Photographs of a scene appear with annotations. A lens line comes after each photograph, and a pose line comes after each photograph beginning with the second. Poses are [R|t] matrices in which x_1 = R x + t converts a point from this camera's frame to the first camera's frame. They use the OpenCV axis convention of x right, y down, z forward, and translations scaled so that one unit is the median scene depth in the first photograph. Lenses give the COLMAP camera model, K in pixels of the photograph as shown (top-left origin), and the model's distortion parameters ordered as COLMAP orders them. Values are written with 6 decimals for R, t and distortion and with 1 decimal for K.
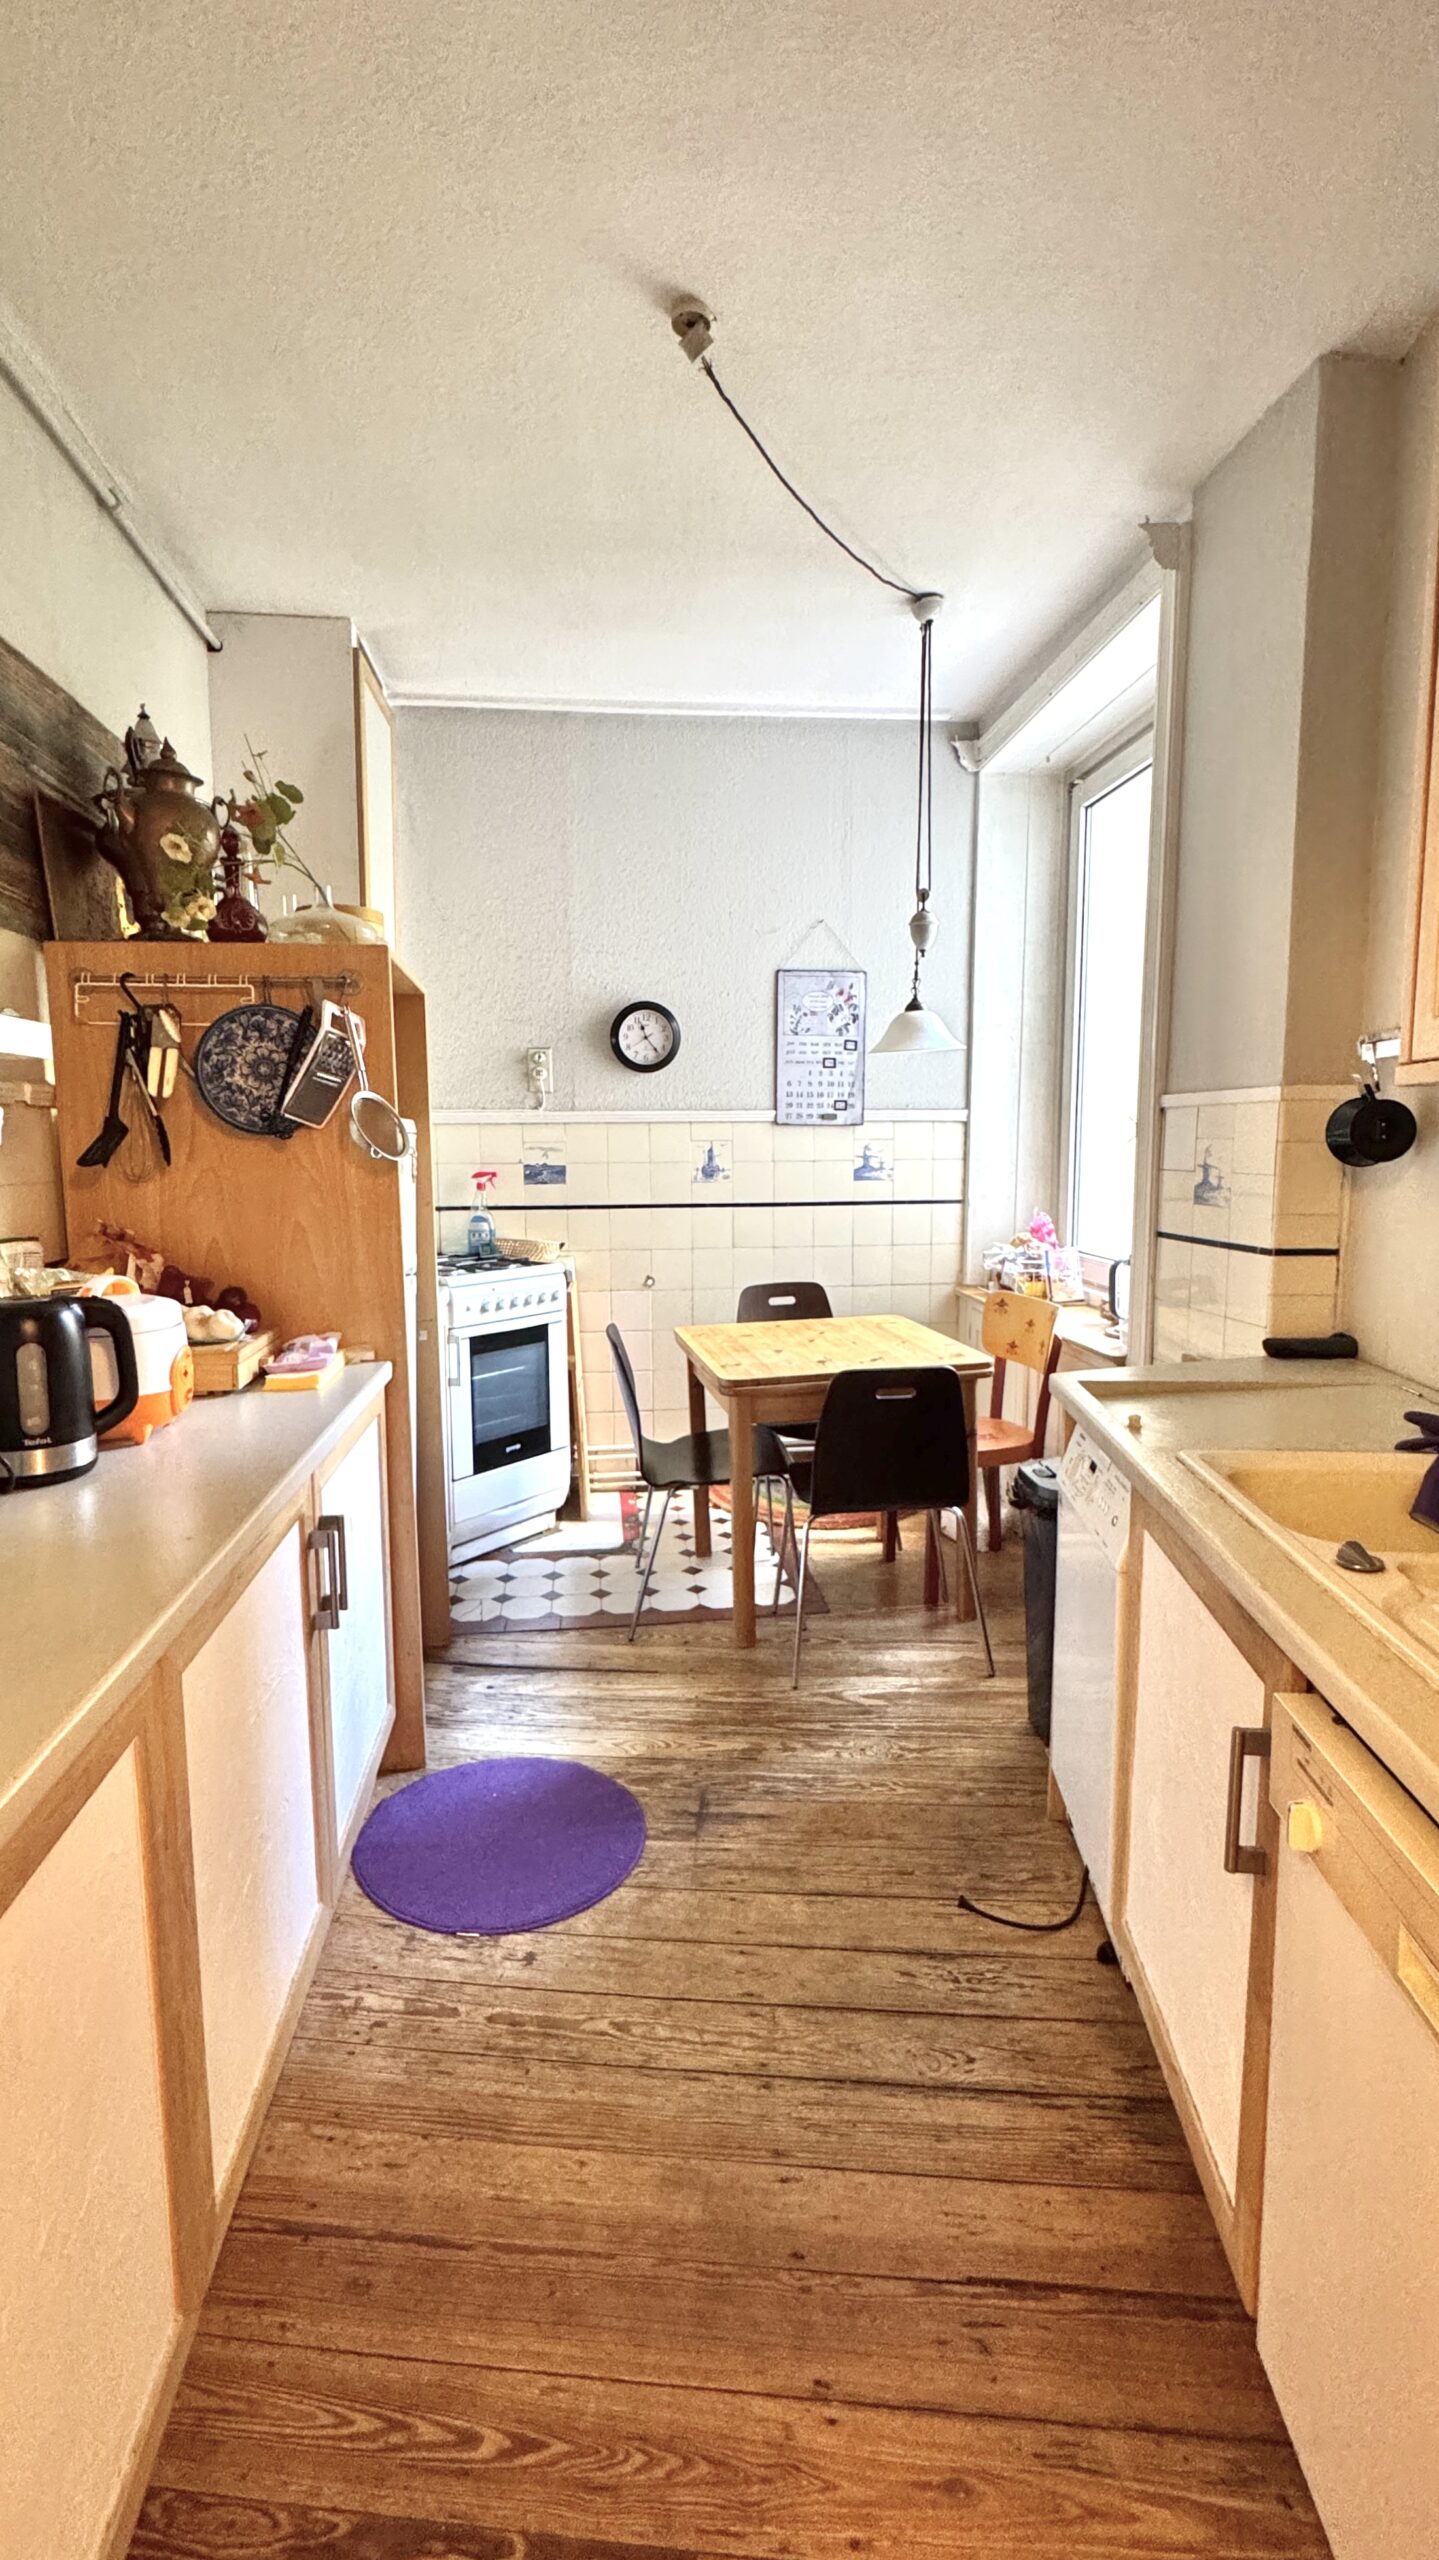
lens RADIAL K [[1143.7, 0, 719.5], [0, 1143.7, 1280.0], [0, 0, 1]] dist [-0.001826, -0.000115]
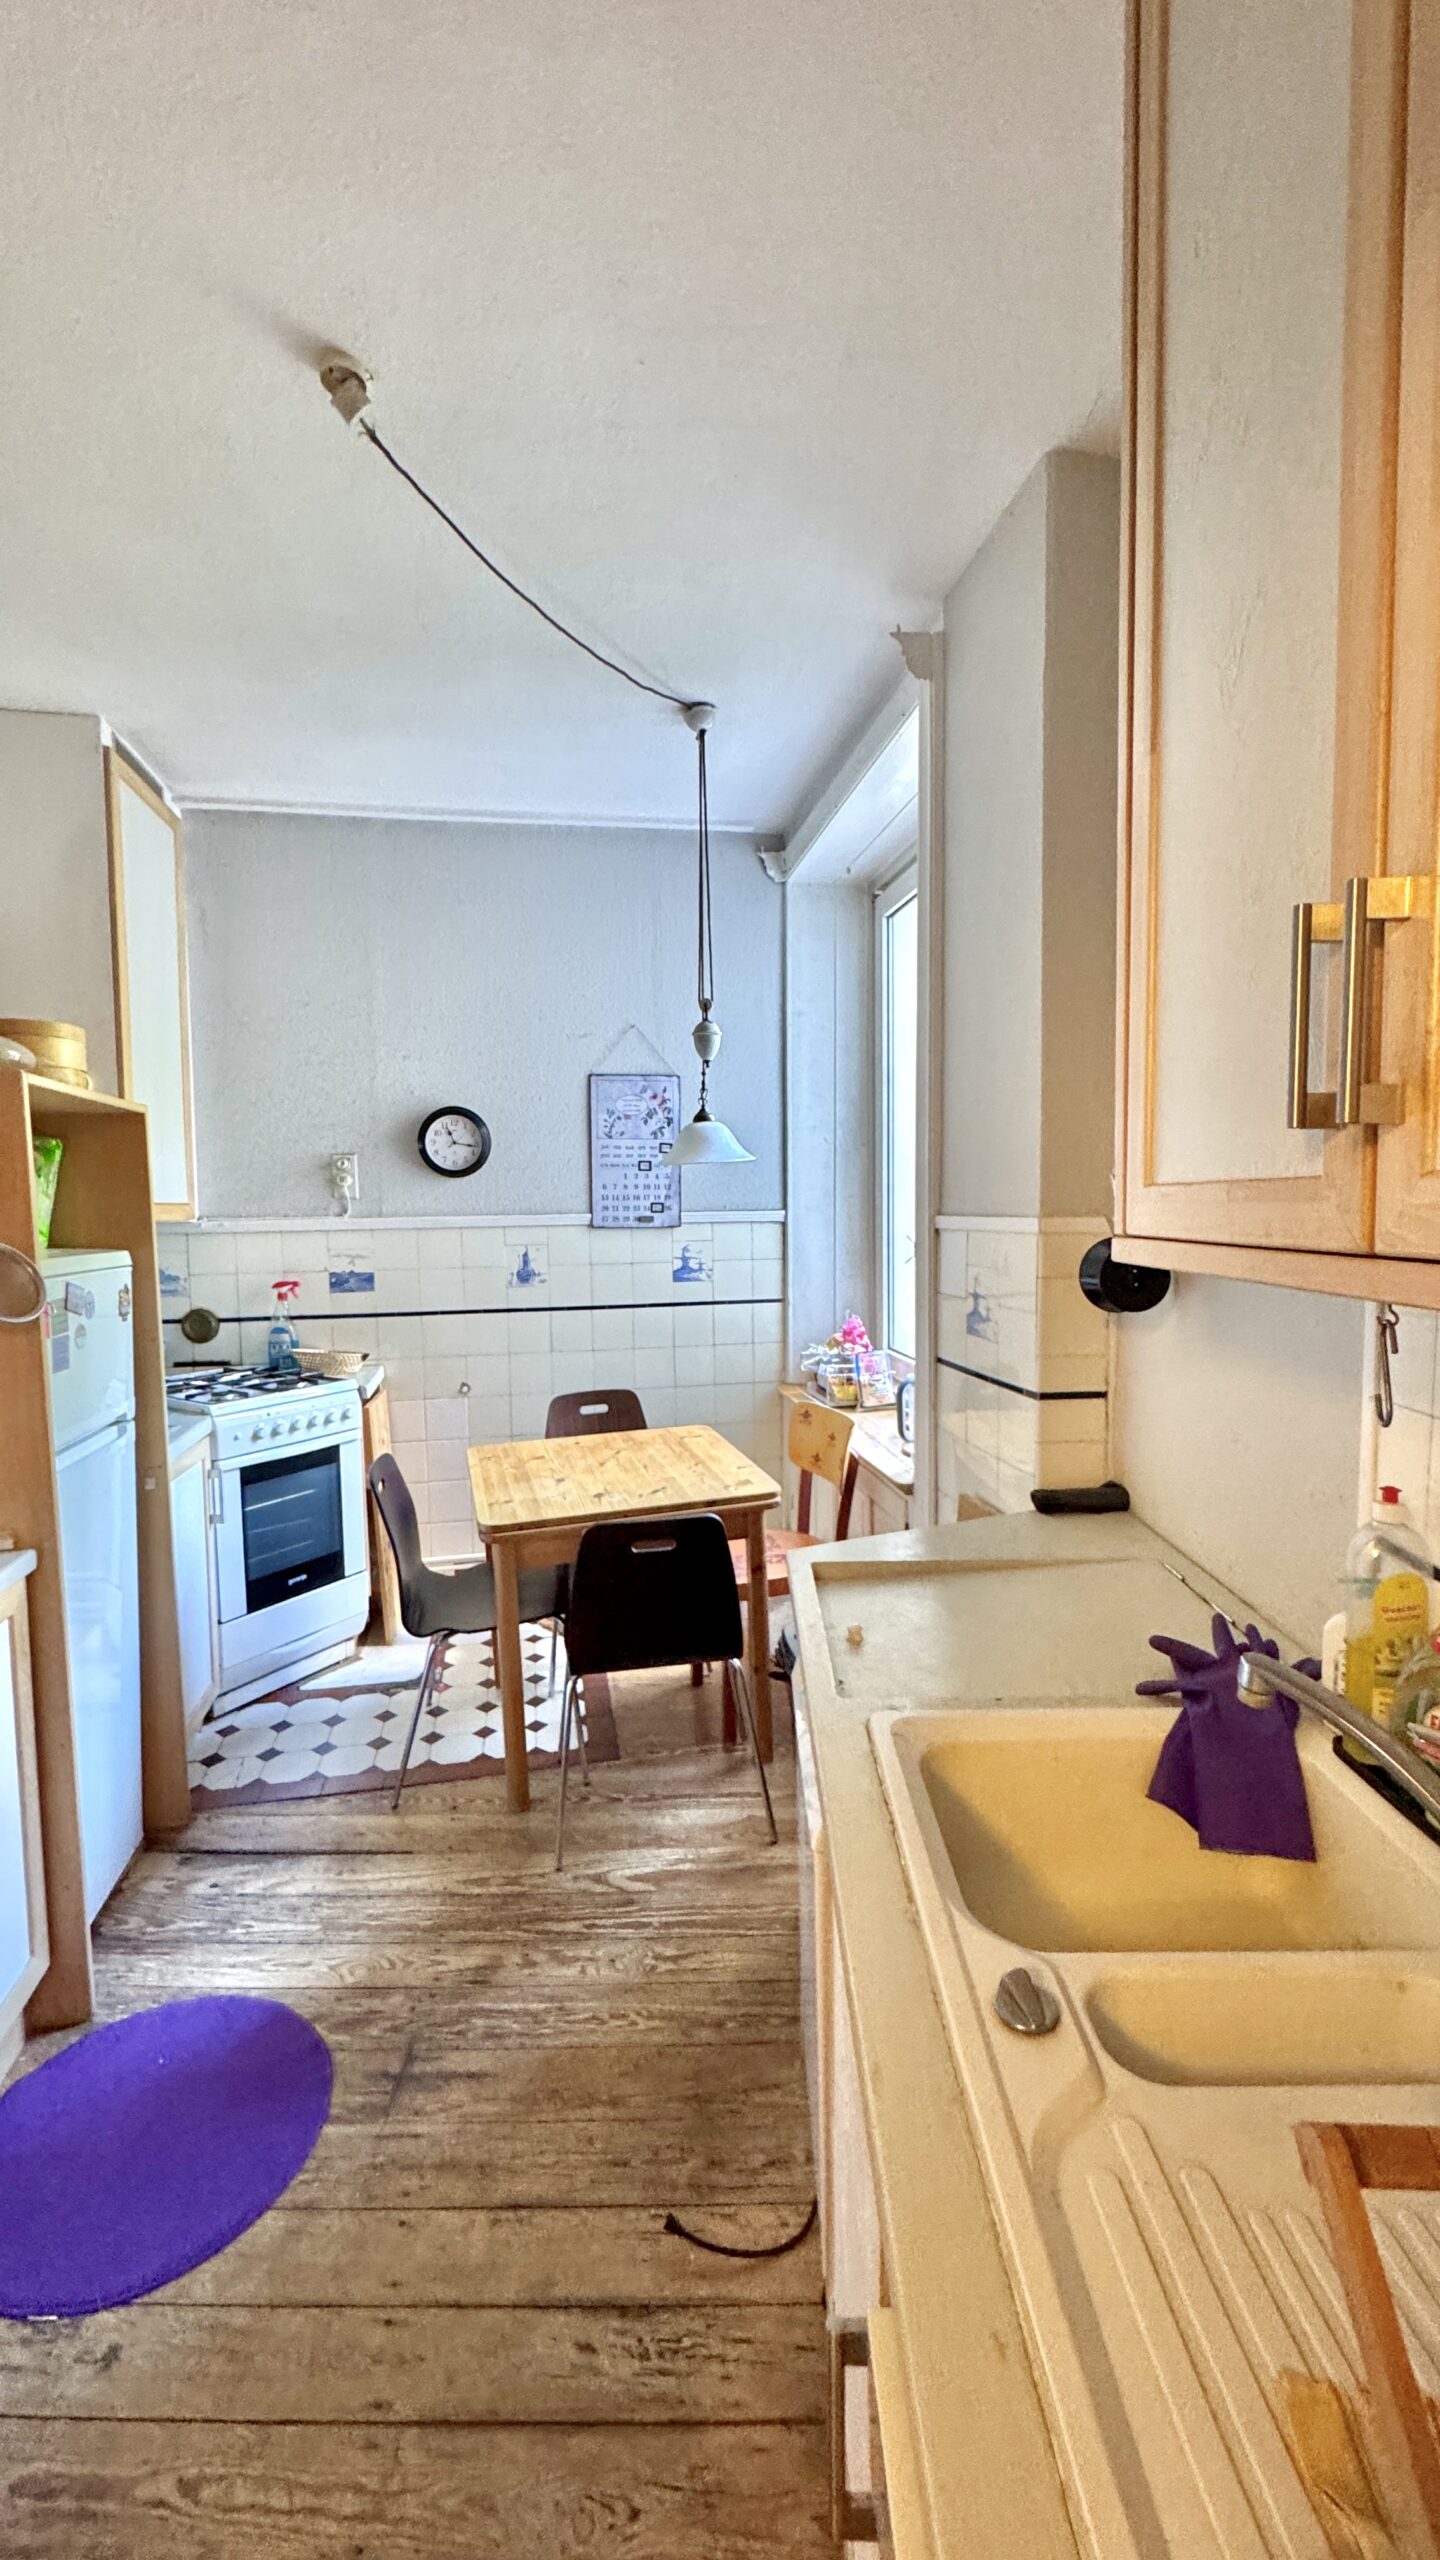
lens RADIAL K [[1021.3, 0, 720.0], [0, 1021.3, 1280.0], [0, 0, 1]] dist [-0.000222, -0.000790]
pose [[0.997457, -0.014807, 0.069718, 0.130862], [0.017925, 0.998857, -0.044315, -0.065732], [-0.068983, 0.045452, 0.996582, 0.145629]]
